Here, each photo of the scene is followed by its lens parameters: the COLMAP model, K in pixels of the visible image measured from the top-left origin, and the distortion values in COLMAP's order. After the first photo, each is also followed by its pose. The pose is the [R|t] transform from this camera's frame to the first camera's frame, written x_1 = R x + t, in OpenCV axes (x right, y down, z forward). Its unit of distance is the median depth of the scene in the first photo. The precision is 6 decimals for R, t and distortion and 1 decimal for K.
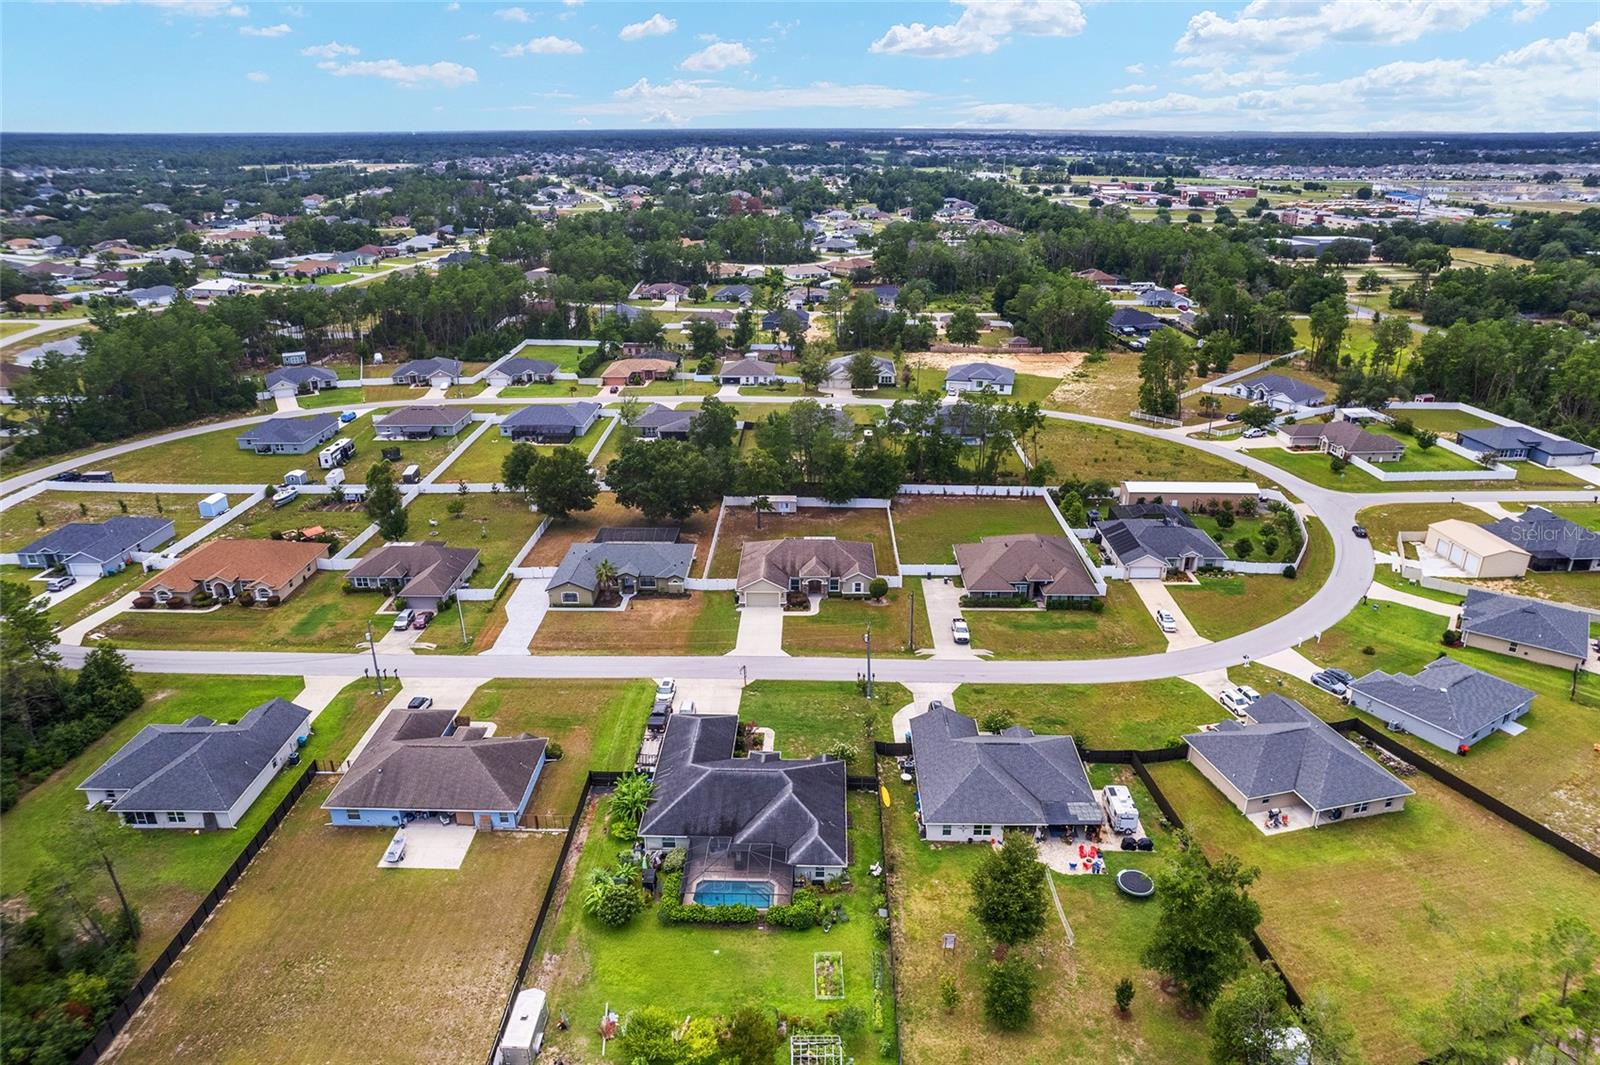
lens RADIAL K [[1040.6, 0, 805.9], [0, 1040.6, 552.4], [0, 0, 1]] dist [-0.086895, 0.079264]
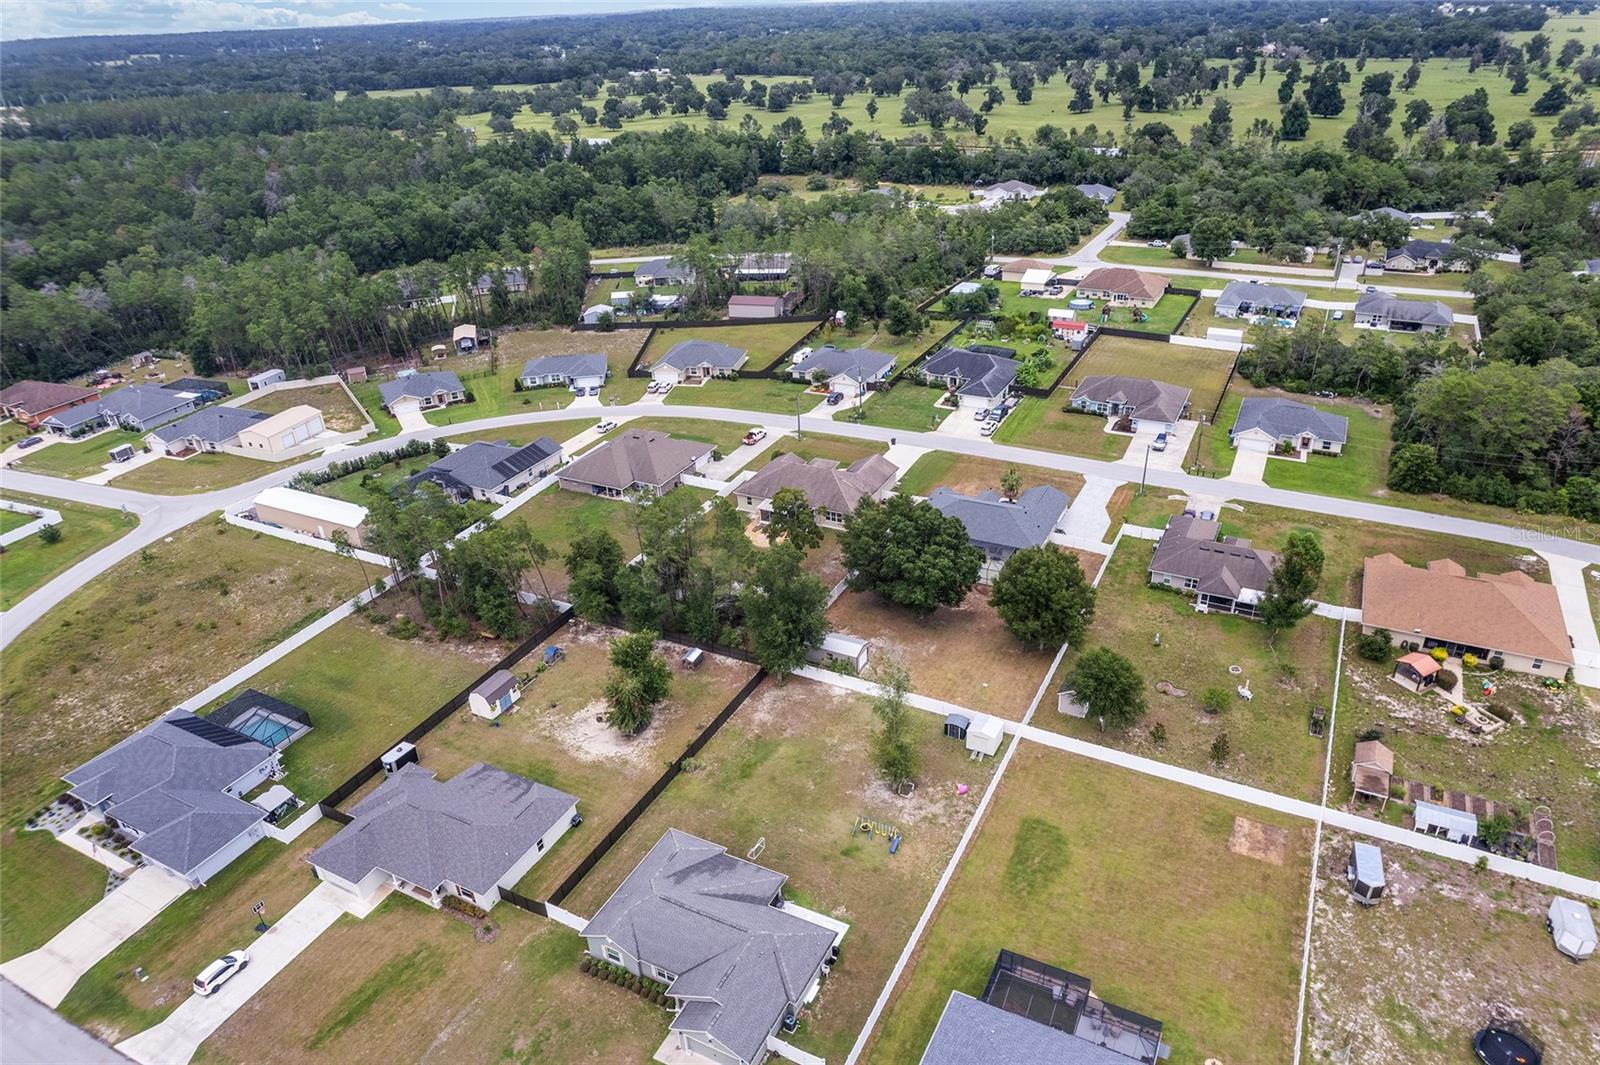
lens RADIAL K [[1027.6, 0, 806.3], [0, 1027.6, 546.1], [0, 0, 1]] dist [-0.088145, 0.080017]
pose [[-0.897382, -0.176795, 0.404289, -0.325203], [0.207077, 0.640334, 0.739656, -0.554825], [-0.389647, 0.747473, -0.538014, 1.260039]]
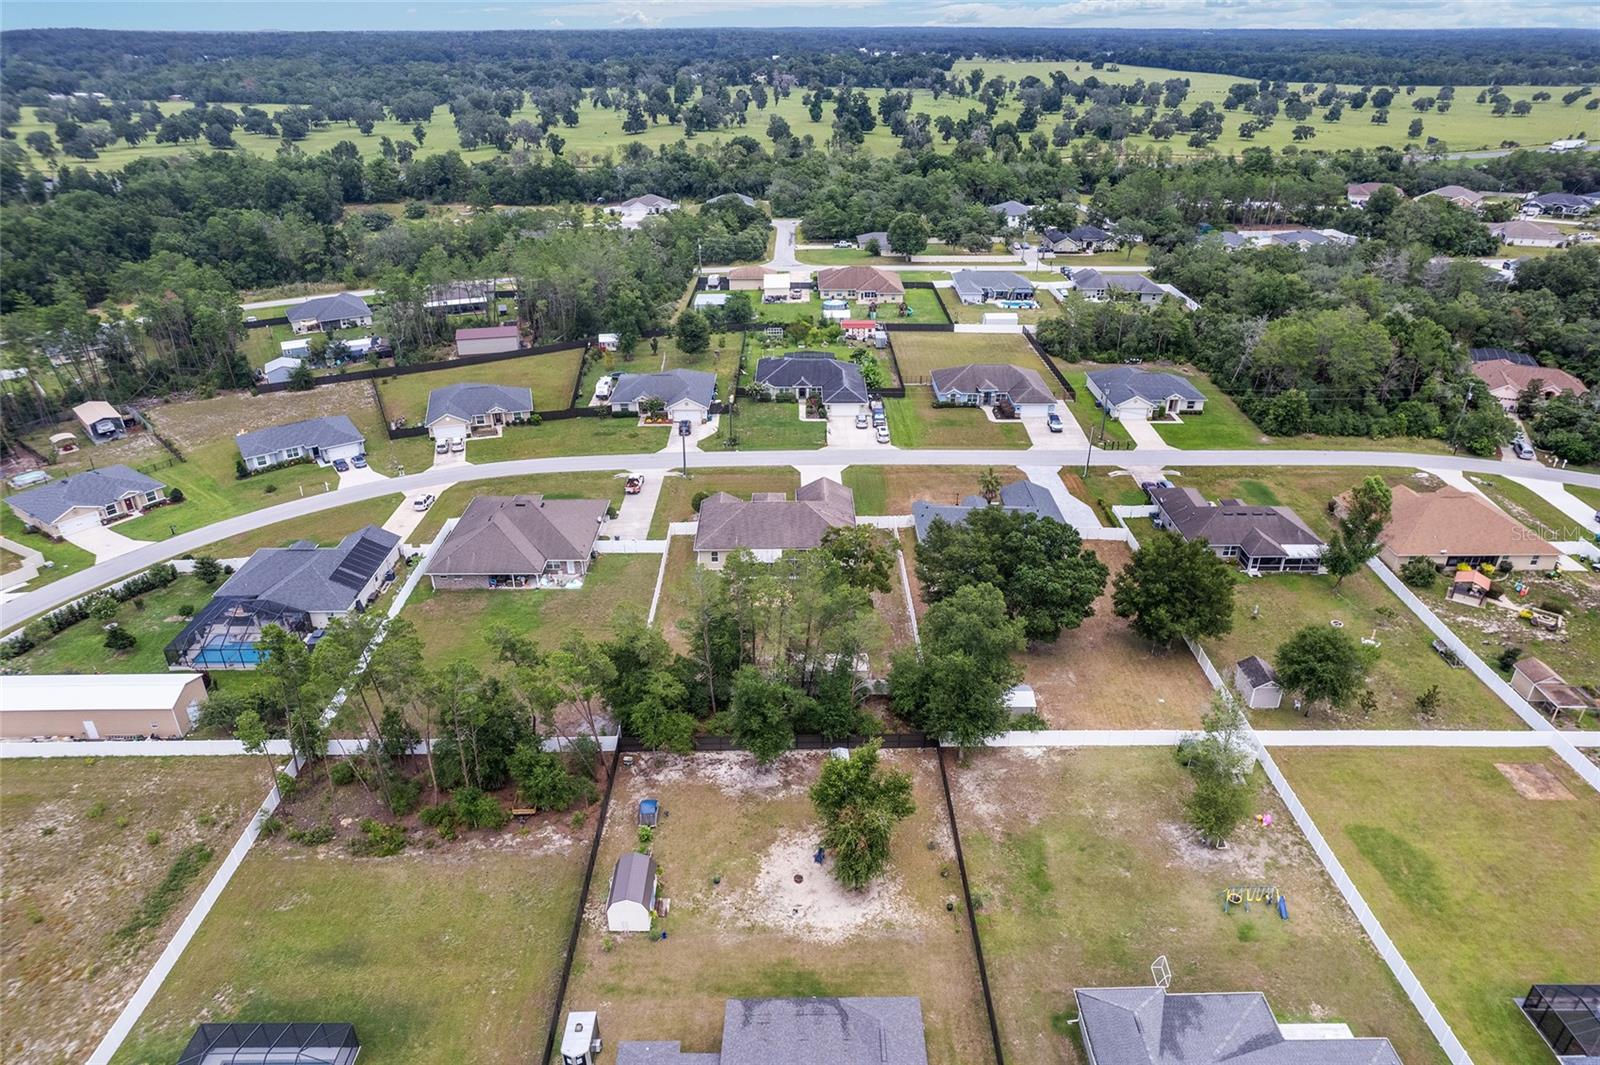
lens RADIAL K [[1027.6, 0, 806.3], [0, 1027.6, 546.1], [0, 0, 1]] dist [-0.088145, 0.080017]
pose [[-0.999545, 0.015063, -0.026122, 0.000262], [-0.010264, 0.644610, 0.764442, -0.491247], [0.028353, 0.764363, -0.644163, 1.231119]]
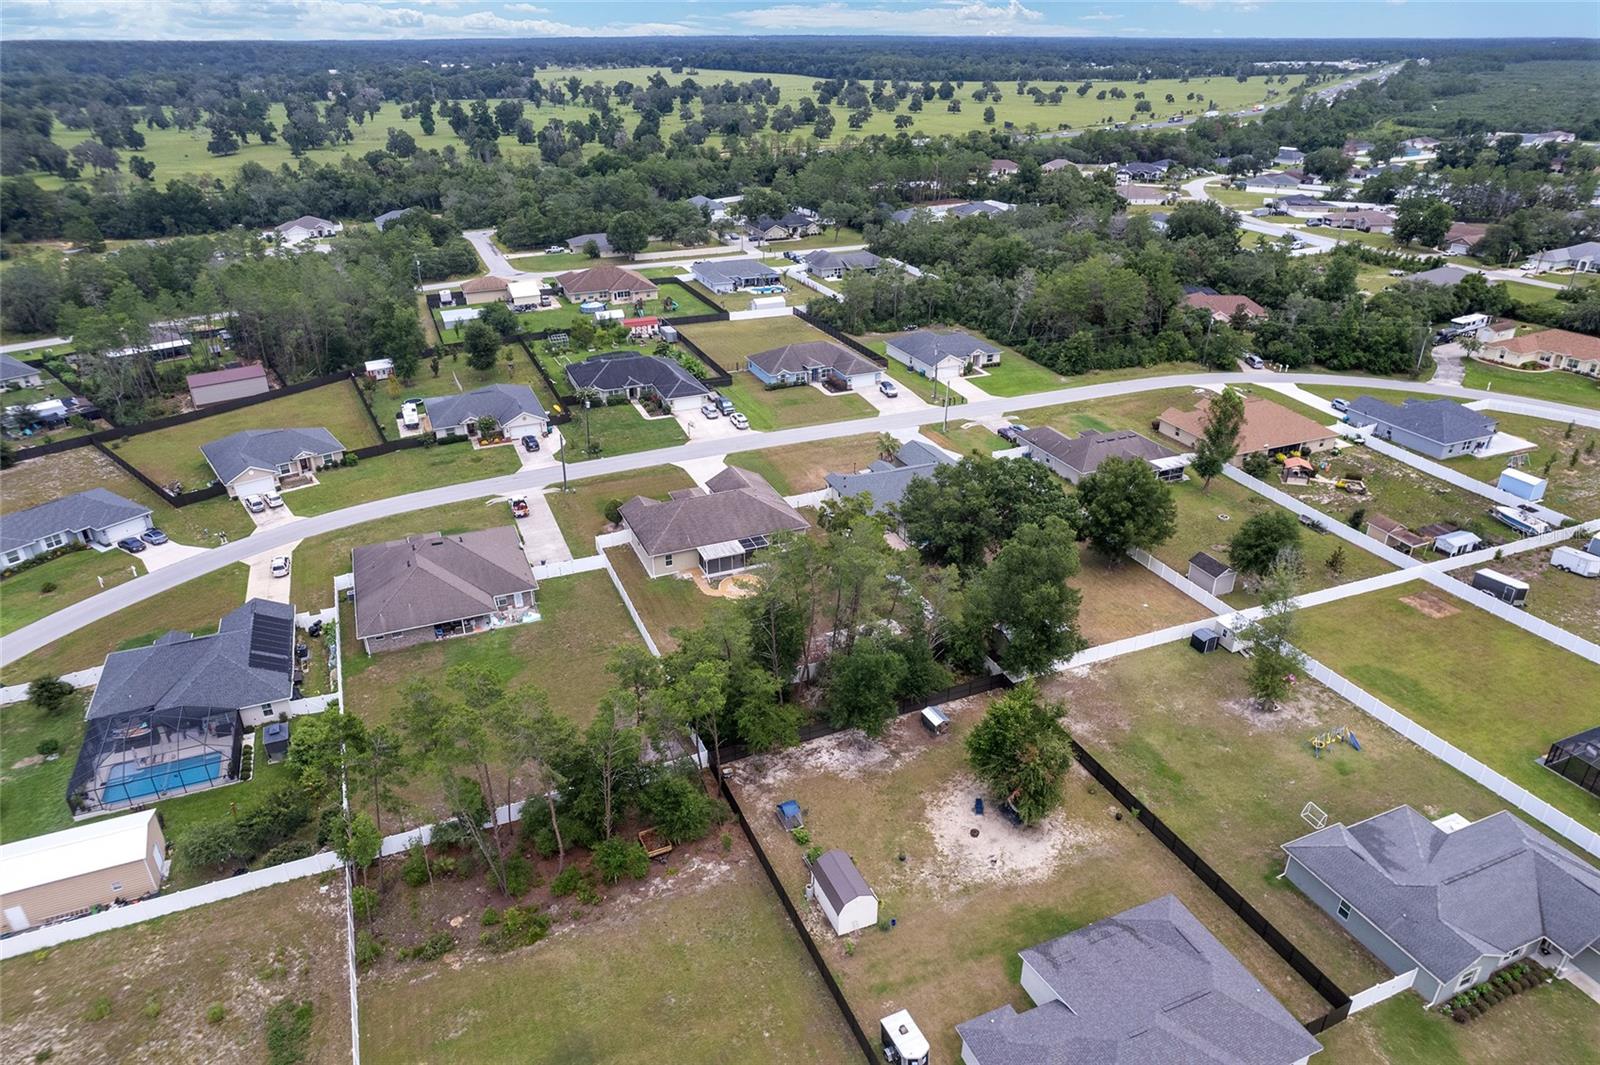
lens RADIAL K [[1027.6, 0, 806.3], [0, 1027.6, 546.1], [0, 0, 1]] dist [-0.088145, 0.080017]
pose [[-0.911761, 0.187907, -0.365216, 0.185107], [-0.155214, 0.665628, 0.729964, -0.457588], [0.380264, 0.722239, -0.577728, 1.197208]]
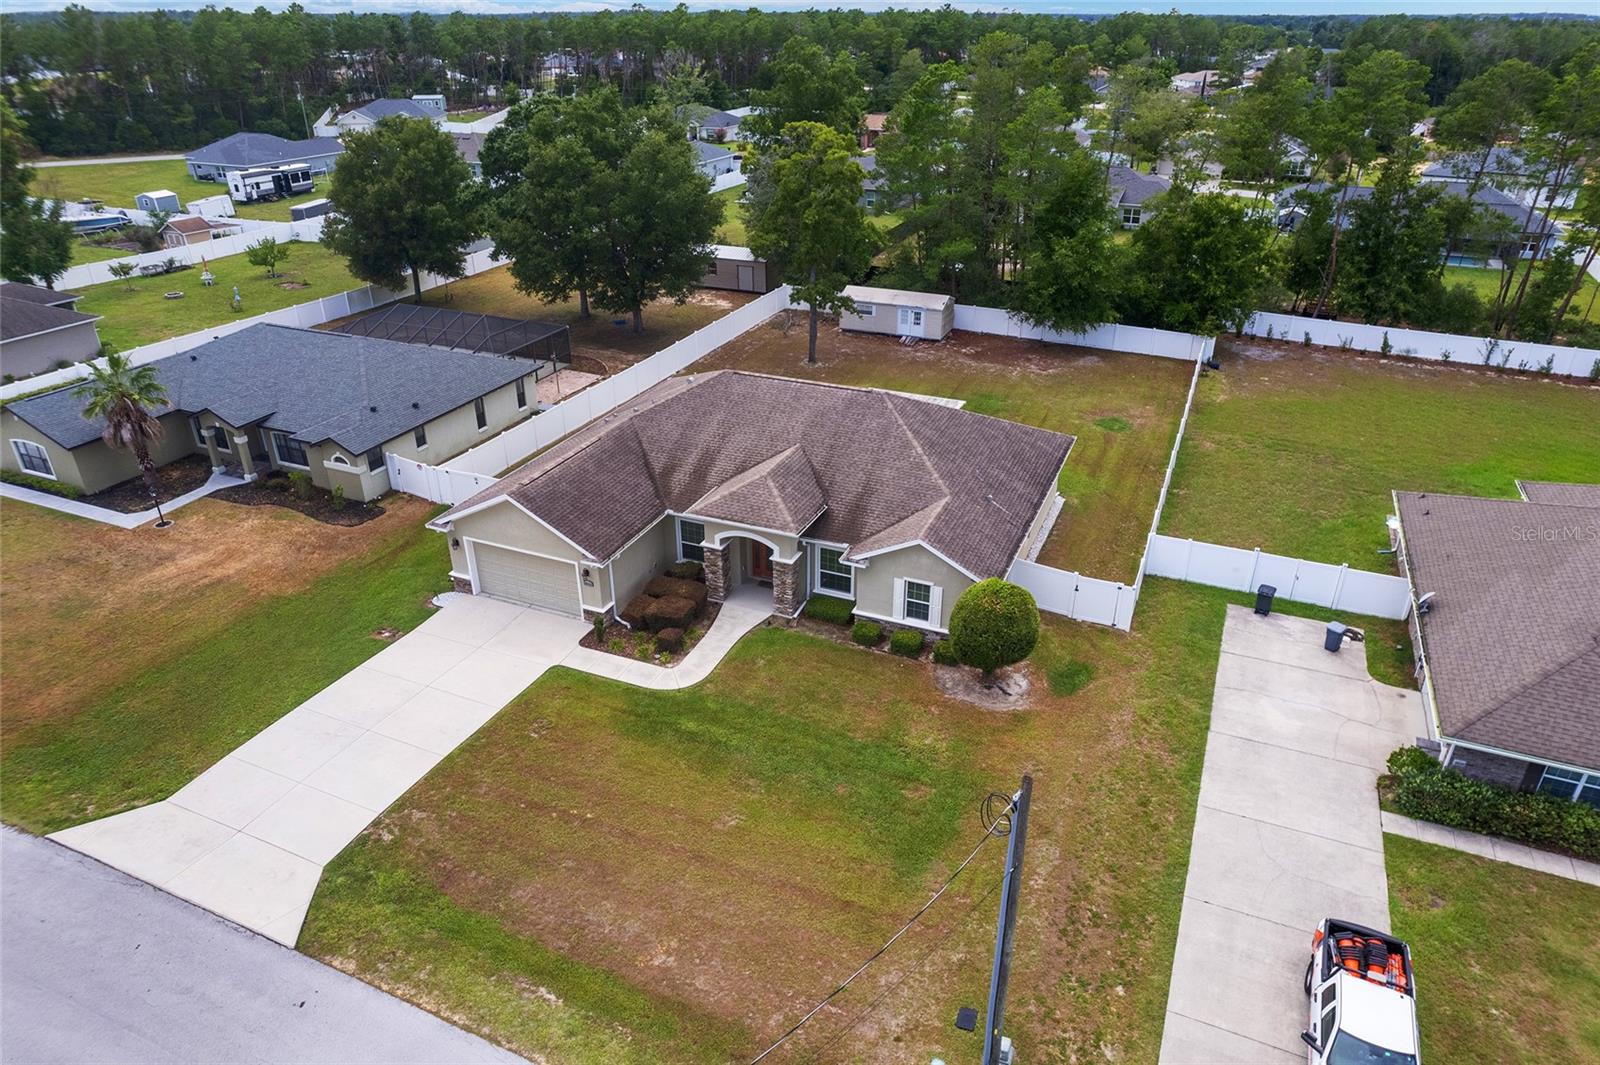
lens RADIAL K [[1027.6, 0, 806.3], [0, 1027.6, 546.1], [0, 0, 1]] dist [-0.088145, 0.080017]
pose [[0.923587, 0.179493, -0.338777, 0.077974], [-0.148583, 0.982155, 0.115299, -0.001034], [0.353427, -0.056152, 0.933775, 0.592272]]
